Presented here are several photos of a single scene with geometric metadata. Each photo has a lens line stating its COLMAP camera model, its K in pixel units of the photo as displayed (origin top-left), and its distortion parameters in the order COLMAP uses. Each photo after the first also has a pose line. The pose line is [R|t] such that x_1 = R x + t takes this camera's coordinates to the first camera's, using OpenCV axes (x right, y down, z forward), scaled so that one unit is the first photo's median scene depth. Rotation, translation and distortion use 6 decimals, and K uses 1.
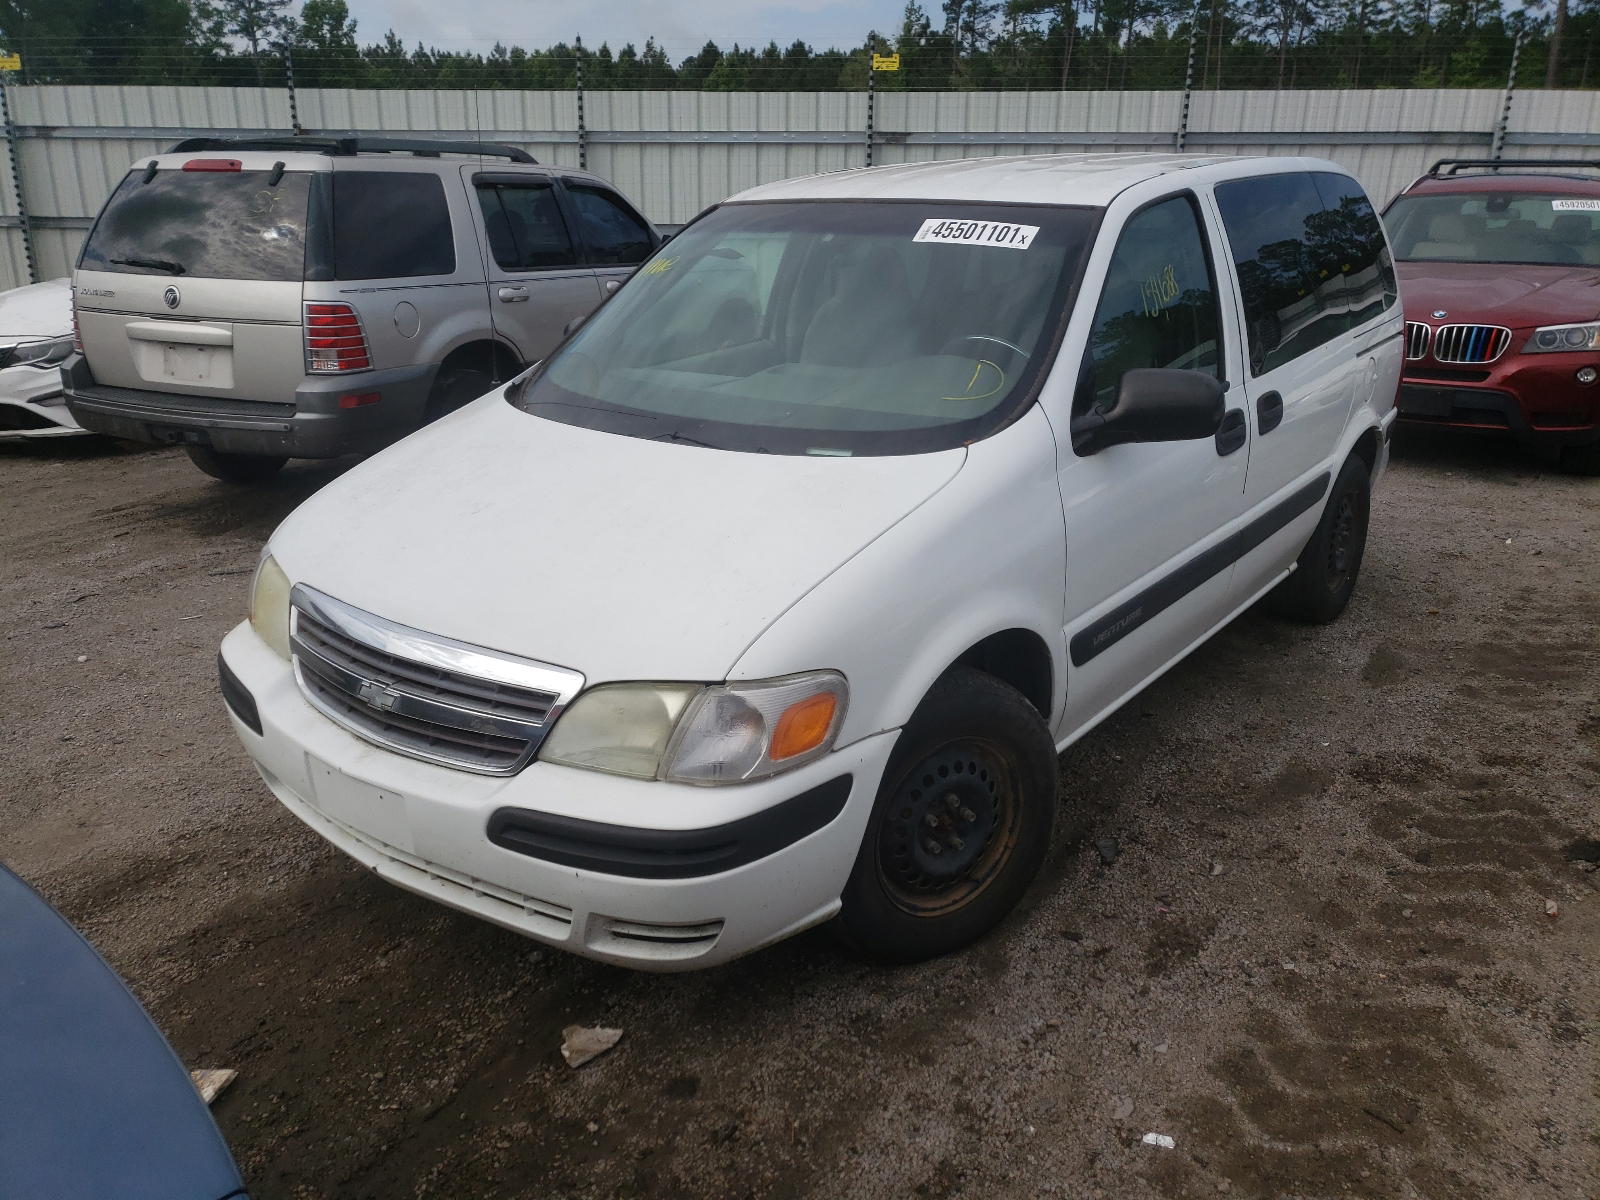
lens RADIAL K [[1227.9, 0, 793.9], [0, 1227.9, 605.2], [0, 0, 1]] dist [0.030859, -0.030601]
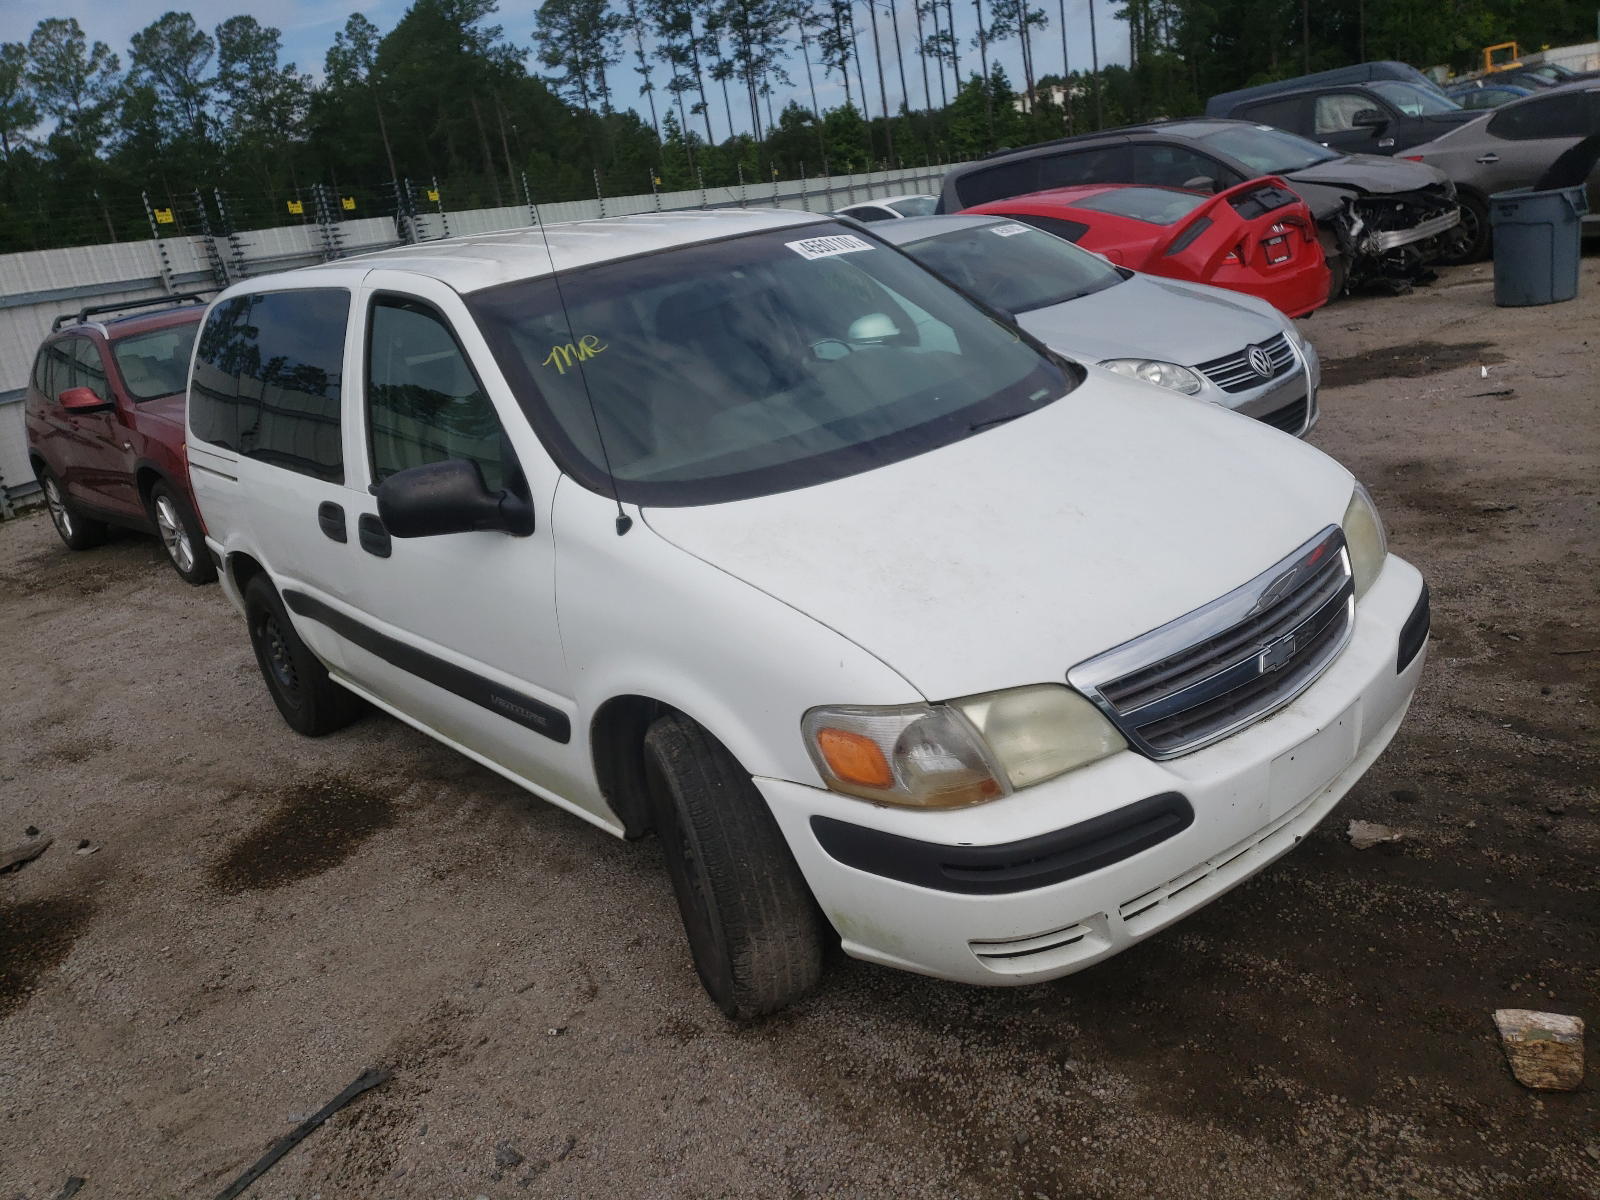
lens RADIAL K [[1227.9, 0, 804.5], [0, 1227.9, 596.3], [0, 0, 1]] dist [0.030859, -0.030601]
pose [[0.231181, -0.335379, 0.913278, -1.052041], [0.470624, 0.860123, 0.196729, -0.270264], [-0.851510, 0.384331, 0.356681, 0.770866]]
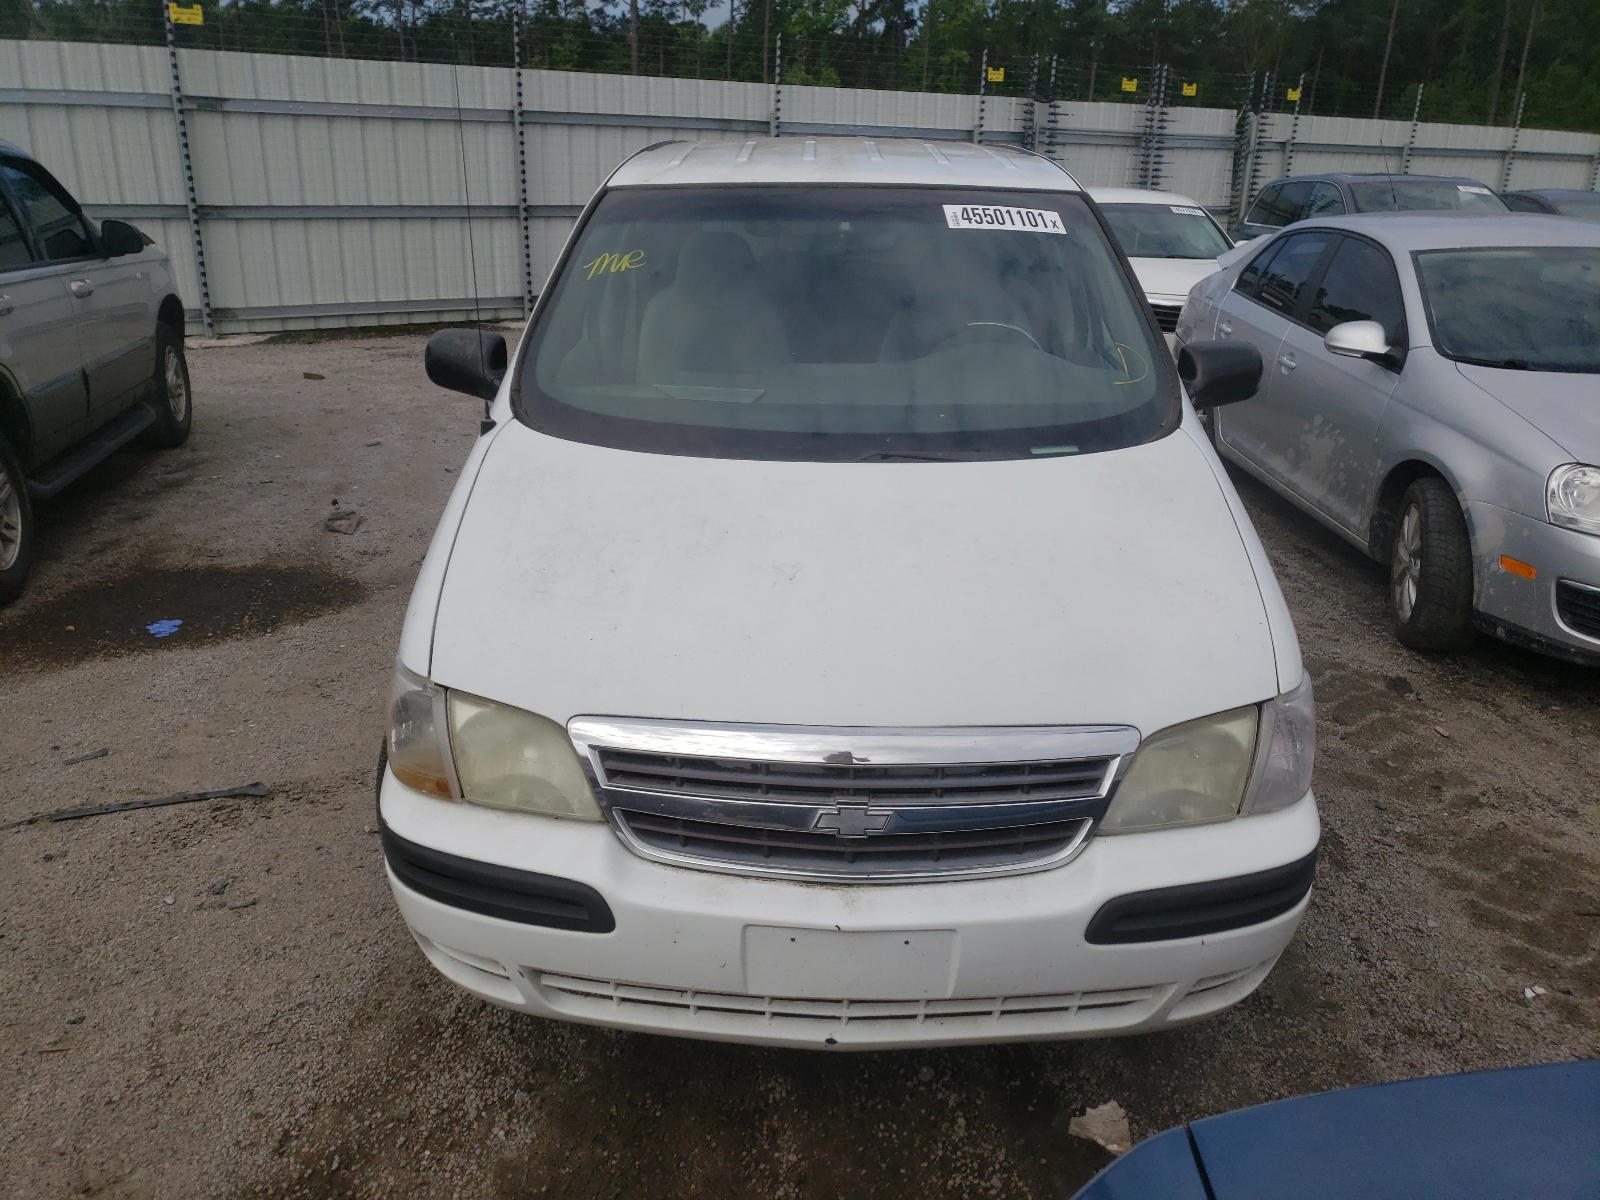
lens RADIAL K [[1227.9, 0, 794.7], [0, 1227.9, 599.0], [0, 0, 1]] dist [0.030859, -0.030601]
pose [[0.807421, -0.185788, 0.559959, -0.630713], [0.178463, 0.981570, 0.068343, -0.101939], [-0.562336, 0.044750, 0.825697, 0.296063]]
